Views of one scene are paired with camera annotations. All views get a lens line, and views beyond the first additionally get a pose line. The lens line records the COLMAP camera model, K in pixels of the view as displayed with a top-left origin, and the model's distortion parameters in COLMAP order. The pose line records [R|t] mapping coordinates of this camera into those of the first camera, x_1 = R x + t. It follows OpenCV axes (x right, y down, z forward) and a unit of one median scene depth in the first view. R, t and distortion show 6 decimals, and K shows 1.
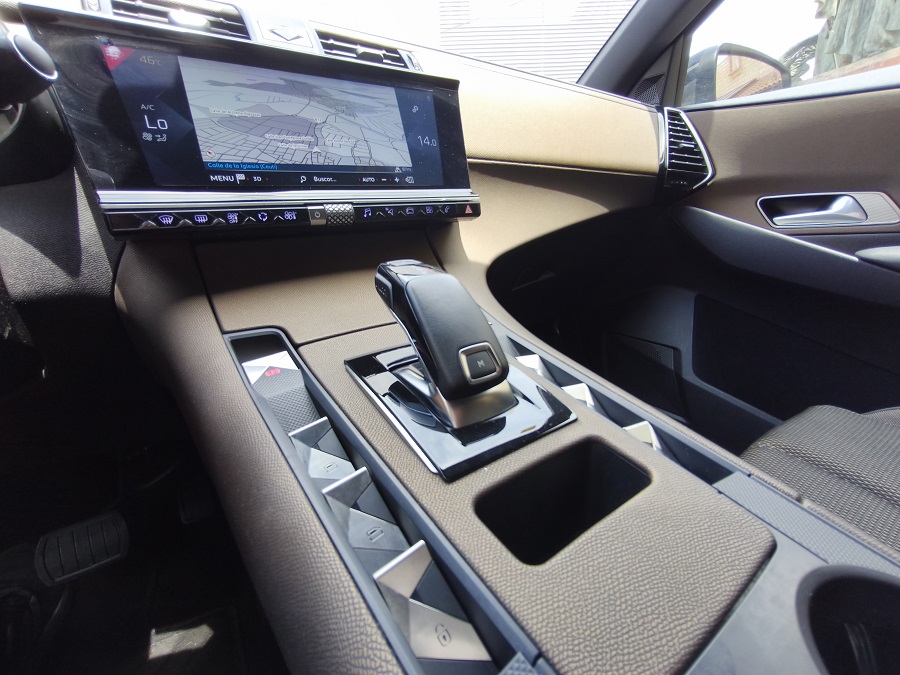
lens RADIAL K [[376.1, 0, 450.6], [0, 376.1, 336.5], [0, 0, 1]] dist [-0.006230, 0.002198]
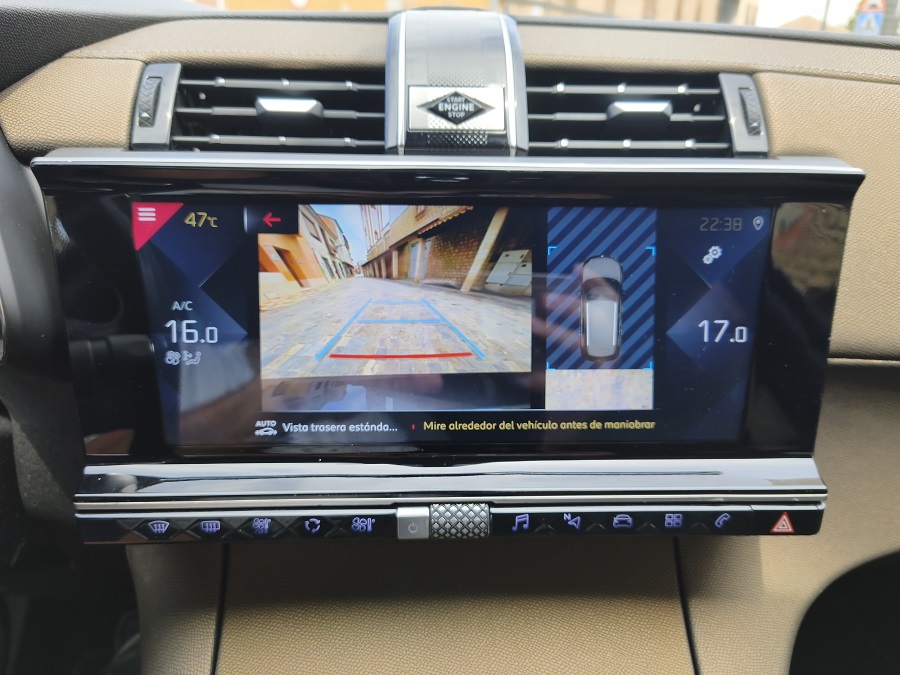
lens RADIAL K [[598.9, 0, 452.8], [0, 598.9, 339.9], [0, 0, 1]] dist [0.045646, -0.037386]
pose [[0.851299, 0.261037, -0.455138, -0.016217], [-0.216009, 0.964898, 0.149374, -0.885919], [0.478153, -0.028848, 0.877802, 0.425850]]
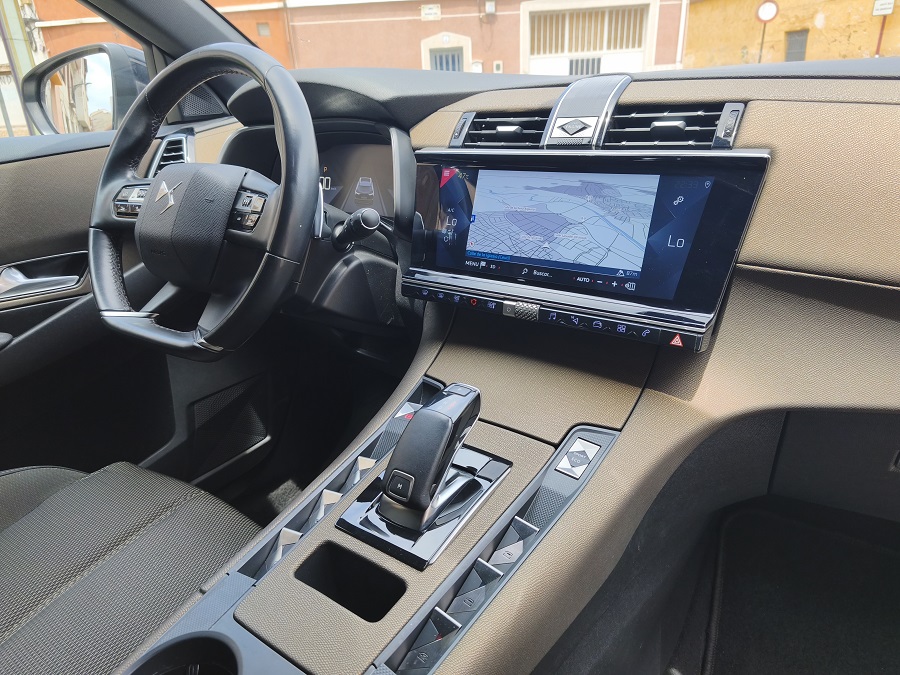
lens RADIAL K [[598.9, 0, 448.1], [0, 598.9, 332.2], [0, 0, 1]] dist [0.045646, -0.037386]
pose [[0.347207, 0.366729, -0.863109, 1.517948], [-0.268881, 0.920655, 0.283016, -0.929745], [0.898415, 0.133808, 0.418264, 0.096925]]
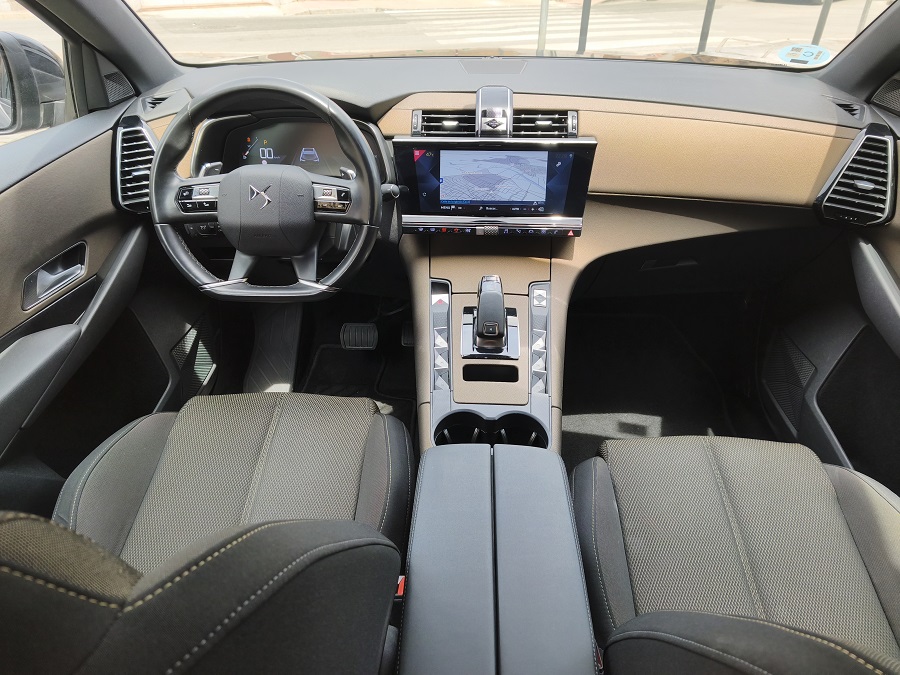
lens RADIAL K [[598.9, 0, 450.7], [0, 598.9, 330.3], [0, 0, 1]] dist [0.045646, -0.037386]
pose [[0.801709, 0.362437, -0.475292, 1.657769], [-0.218992, 0.917999, 0.330635, -1.130424], [0.556152, -0.160987, 0.815339, -2.421572]]
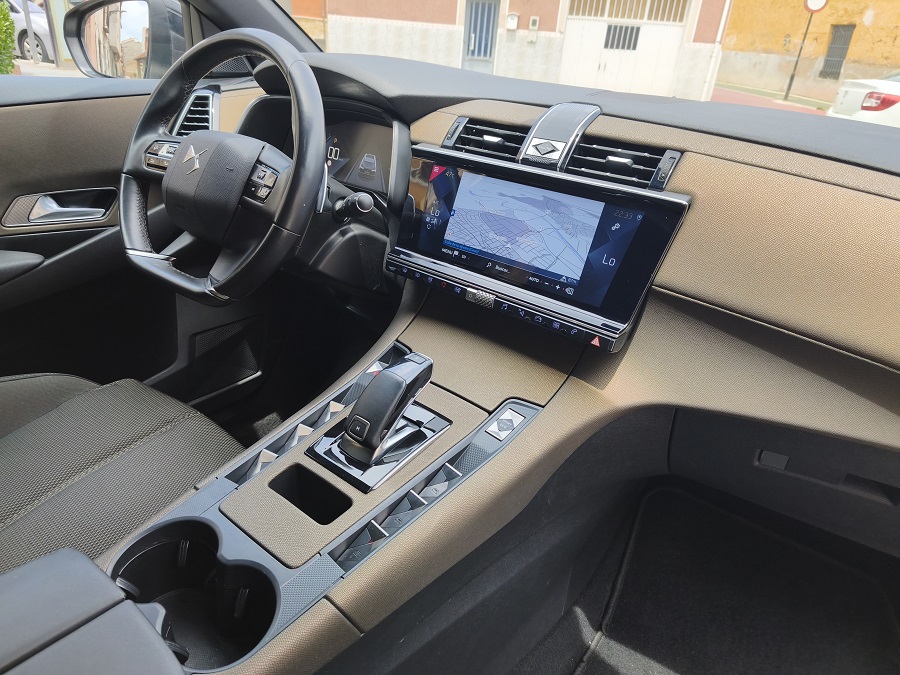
lens RADIAL K [[598.9, 0, 449.3], [0, 598.9, 331.7], [0, 0, 1]] dist [0.045646, -0.037386]
pose [[0.297228, 0.469810, -0.831224, 1.917495], [-0.382547, 0.856236, 0.347157, -1.200375], [0.874822, 0.214797, 0.434222, 0.013015]]
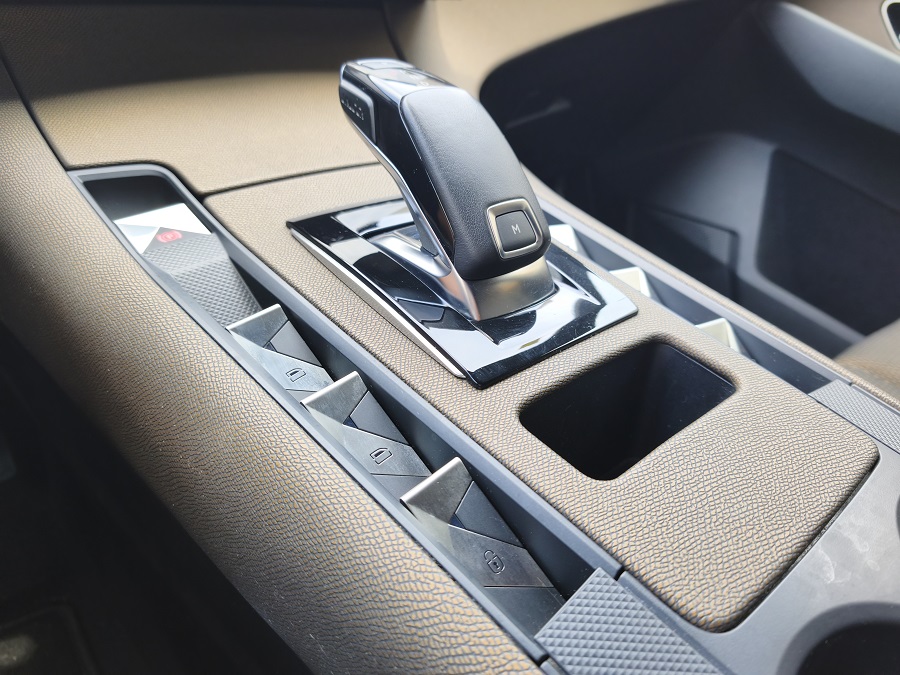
lens RADIAL K [[598.9, 0, 452.4], [0, 598.9, 333.0], [0, 0, 1]] dist [0.045646, -0.037386]
pose [[0.990516, 0.009723, 0.137055, -0.146328], [-0.037447, 0.978835, 0.201195, 0.032729], [-0.132198, -0.204419, 0.969916, -0.068638]]
